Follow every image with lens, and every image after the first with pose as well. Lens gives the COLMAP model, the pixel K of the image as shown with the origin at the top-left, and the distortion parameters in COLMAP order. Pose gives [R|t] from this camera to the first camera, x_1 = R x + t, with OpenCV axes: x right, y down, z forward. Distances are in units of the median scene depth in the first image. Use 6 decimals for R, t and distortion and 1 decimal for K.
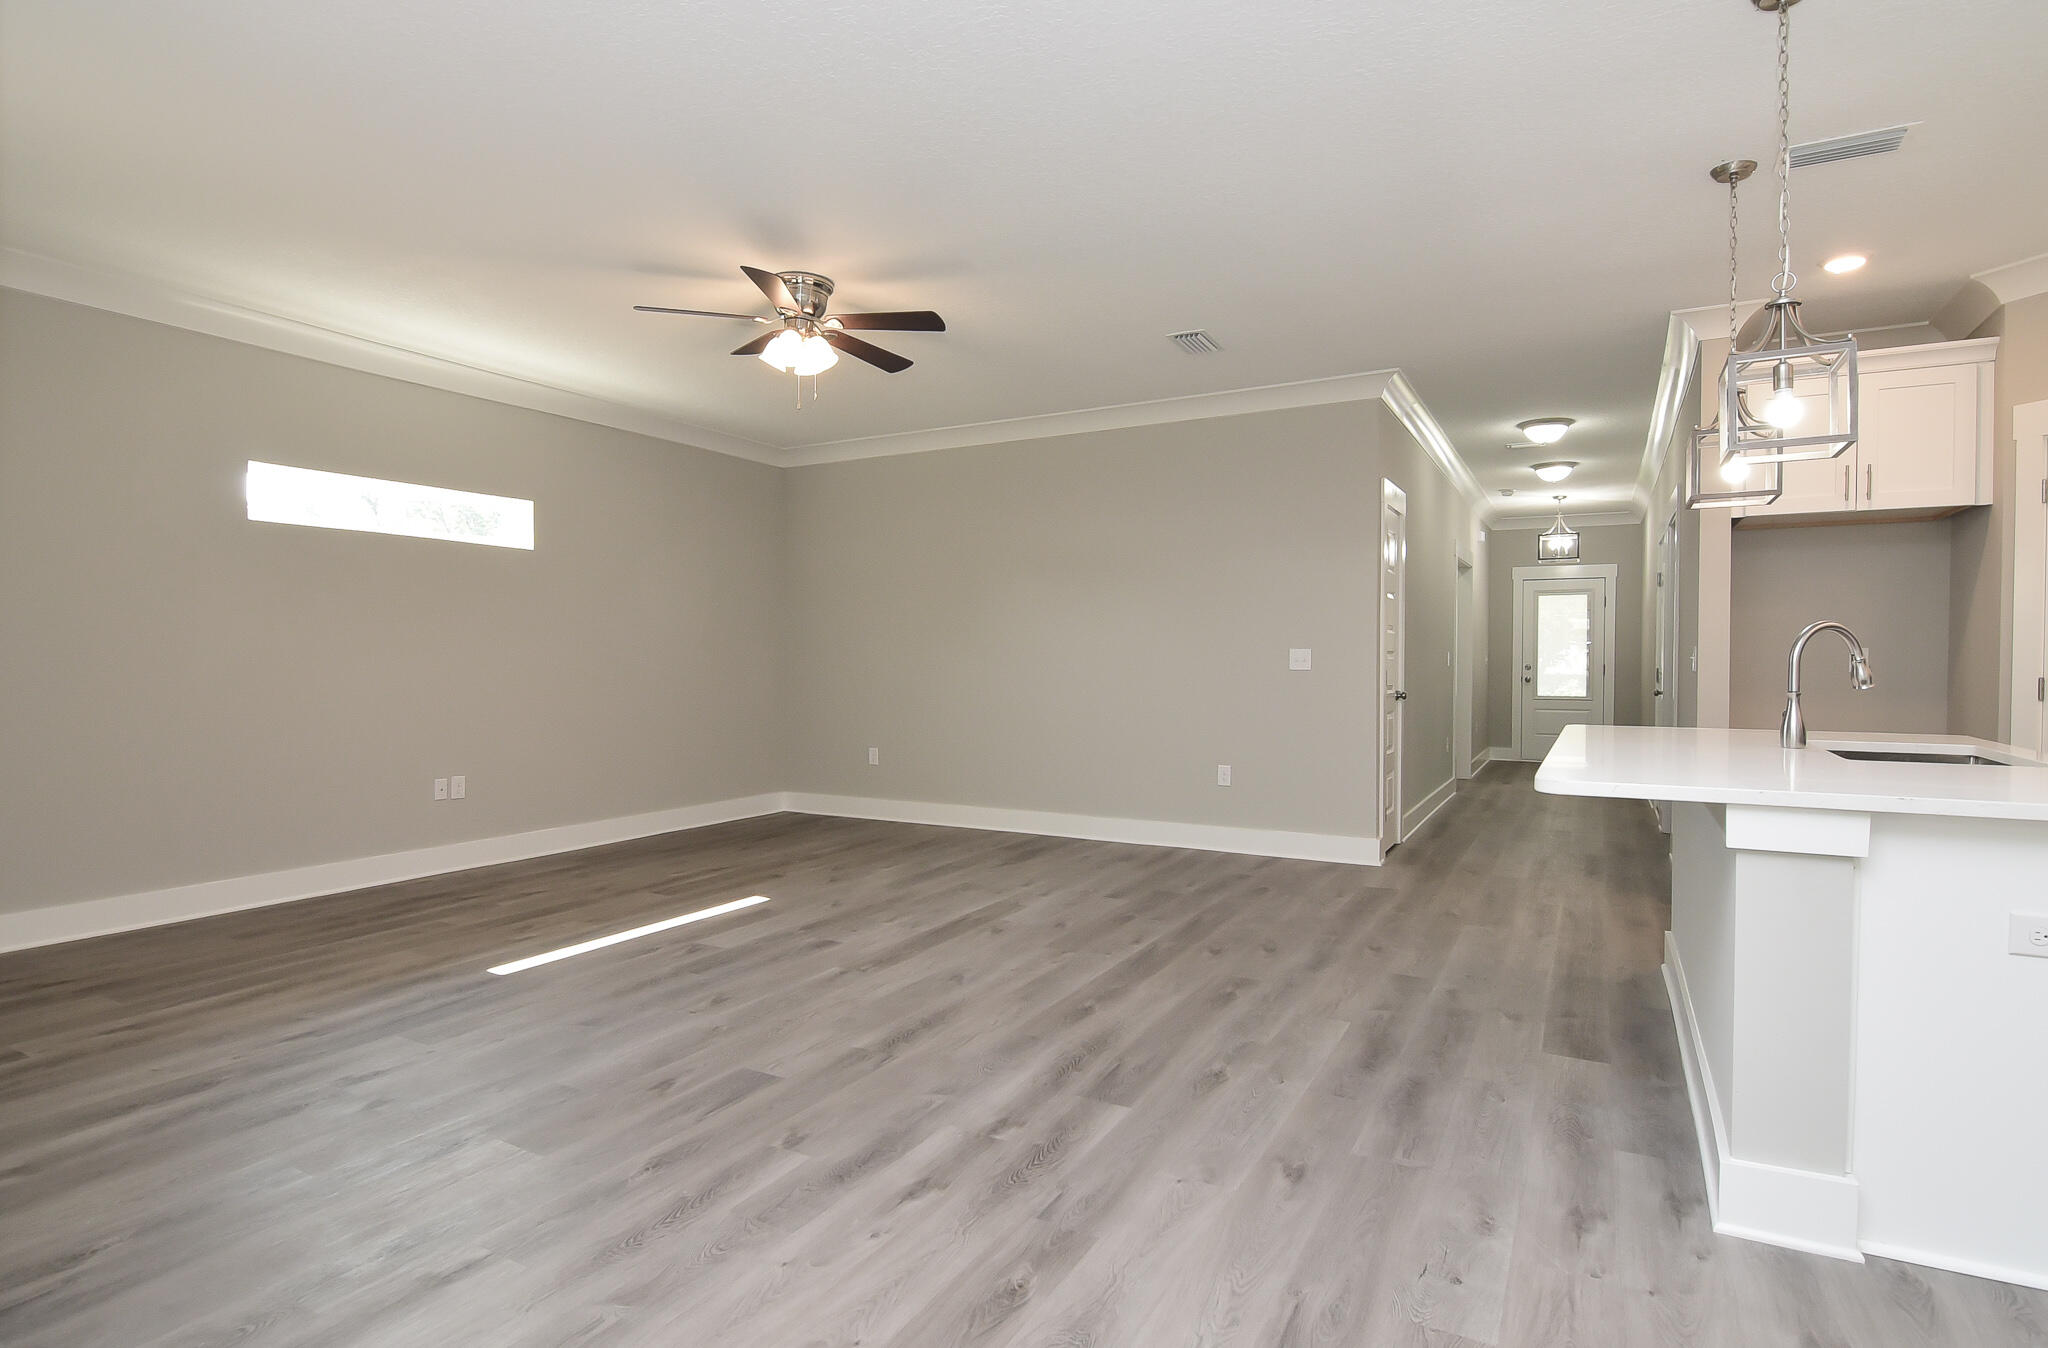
lens RADIAL K [[1046.2, 0, 1024.0], [0, 1046.2, 674.0], [0, 0, 1]] dist [-0.001165, -0.005483]
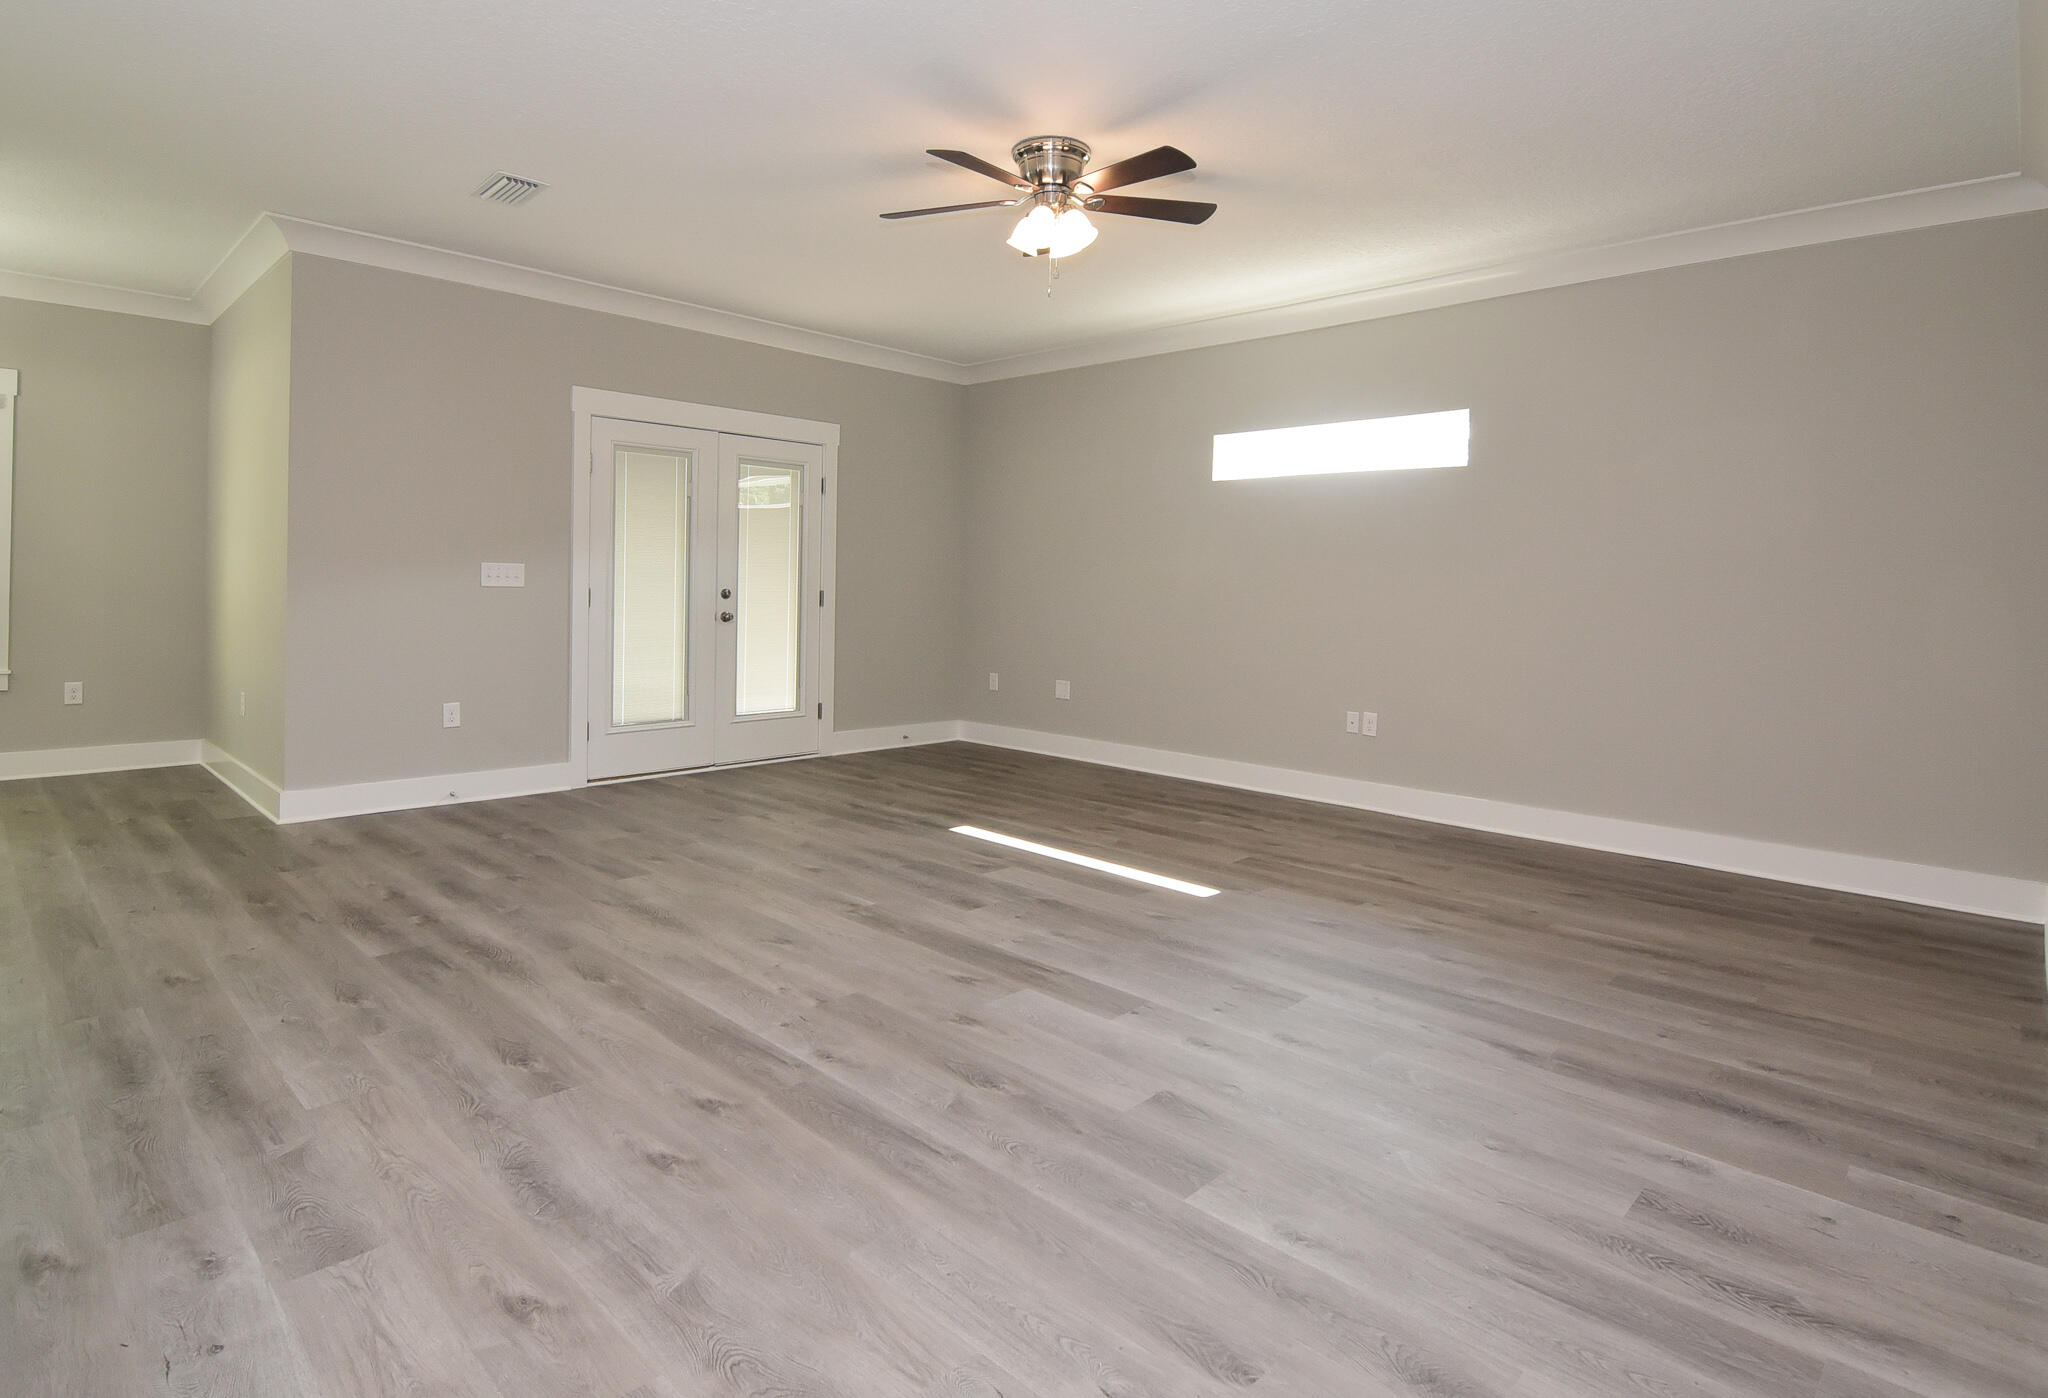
lens RADIAL K [[1059.4, 0, 1009.7], [0, 1059.4, 574.2], [0, 0, 1]] dist [-0.002629, -0.013021]
pose [[-0.269270, -0.018067, -0.962895, 0.674025], [-0.034353, 0.999368, -0.009145, -0.013386], [0.962452, 0.030616, -0.269720, 1.281730]]
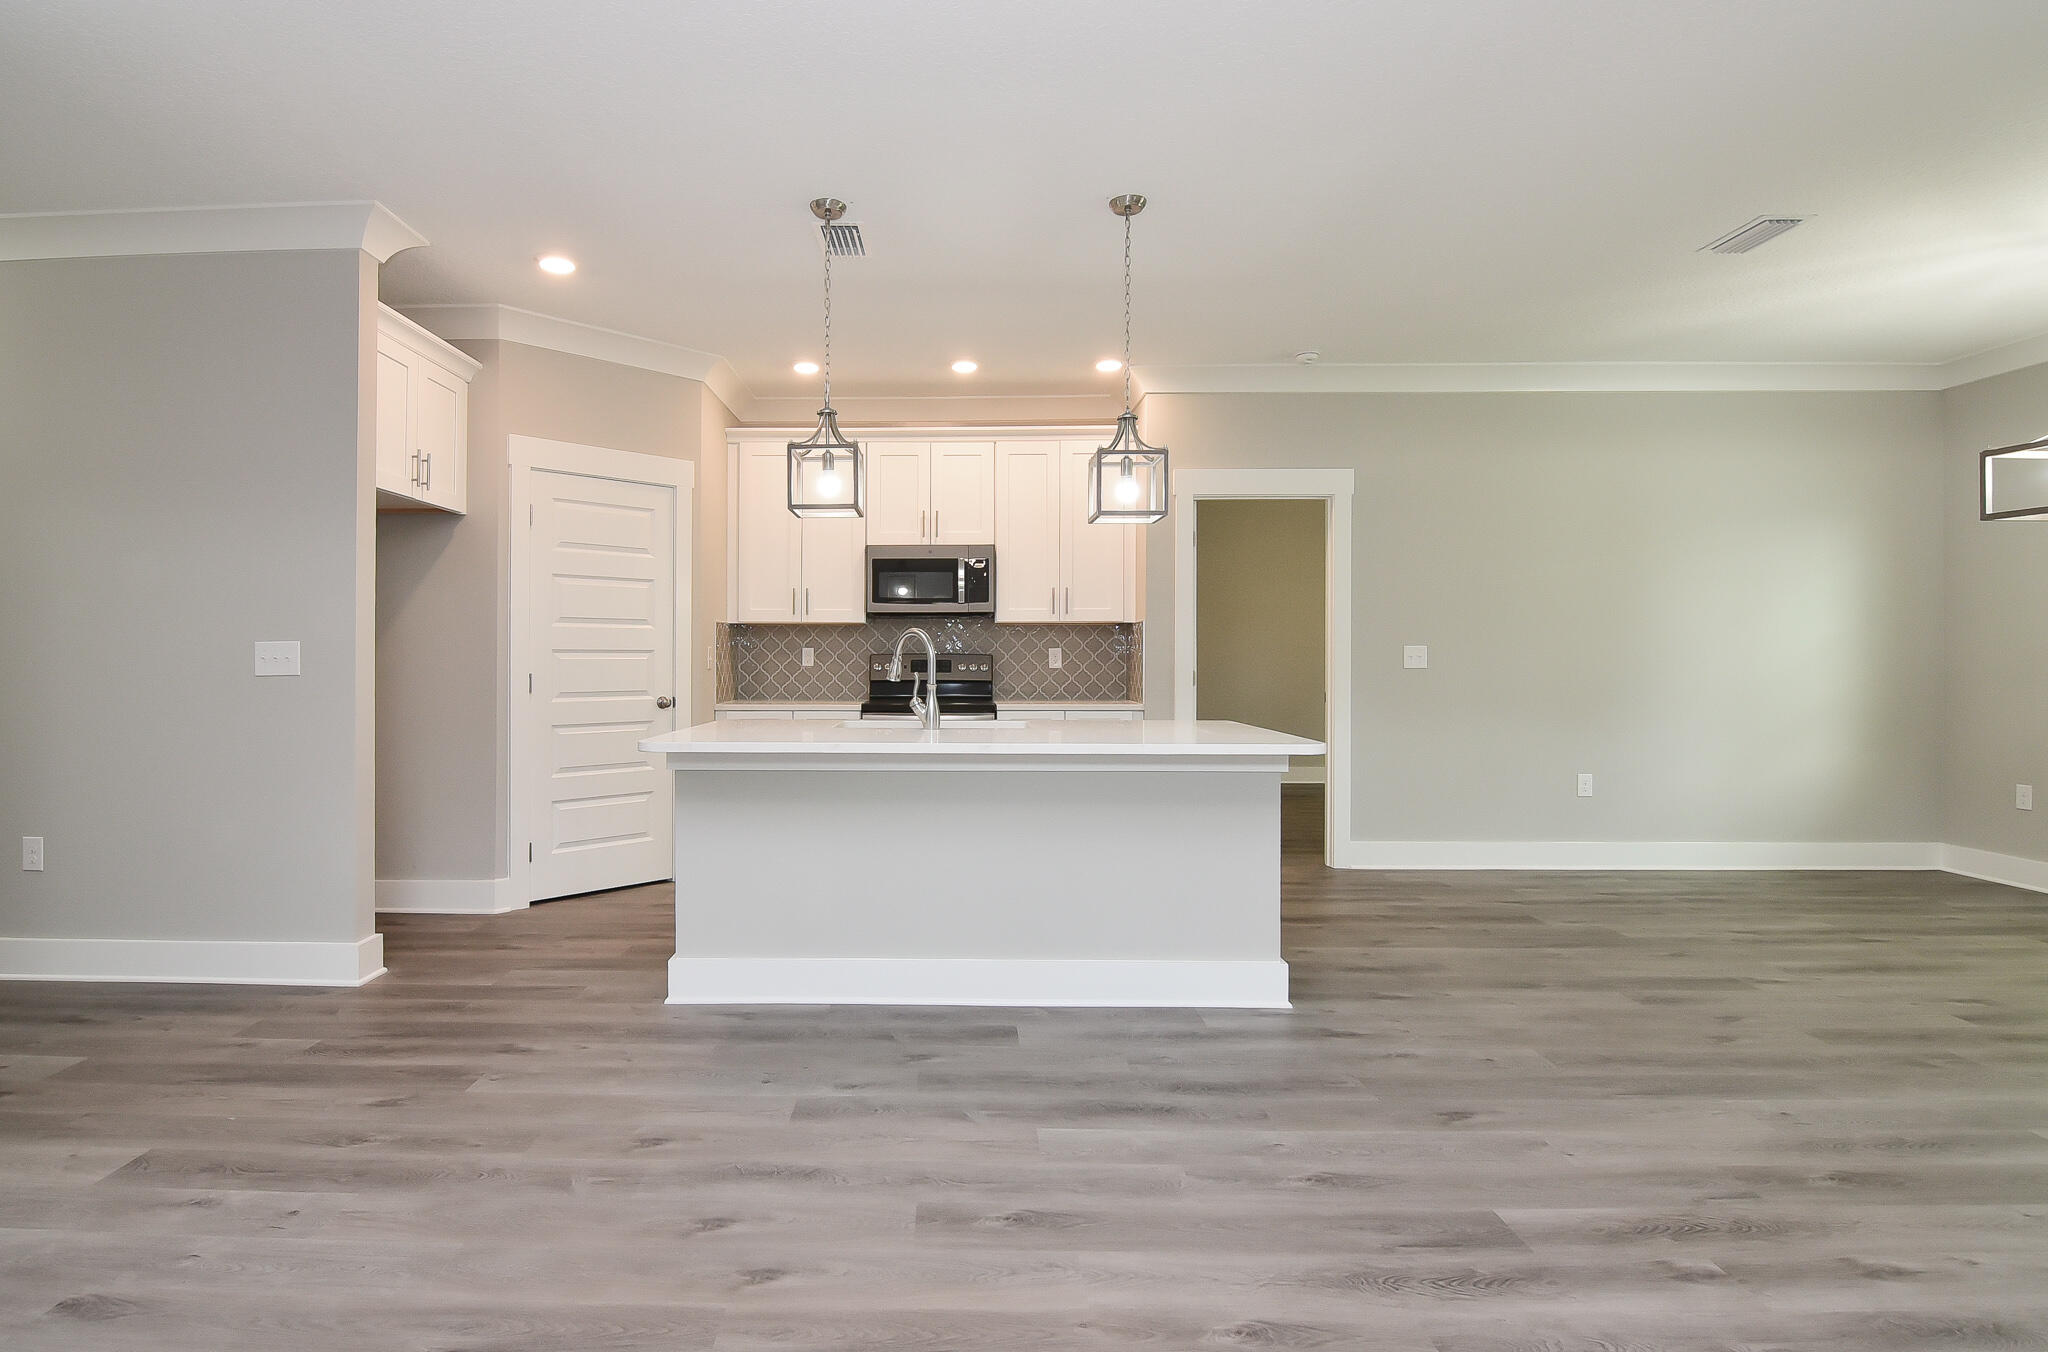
lens RADIAL K [[1041.6, 0, 932.0], [0, 1041.6, 656.6], [0, 0, 1]] dist [-0.009768, -0.005129]
pose [[-0.456892, 0.000241, 0.889522, -0.268062], [0.013165, 0.999892, 0.006491, -0.017055], [-0.889425, 0.014677, -0.456846, 1.133008]]
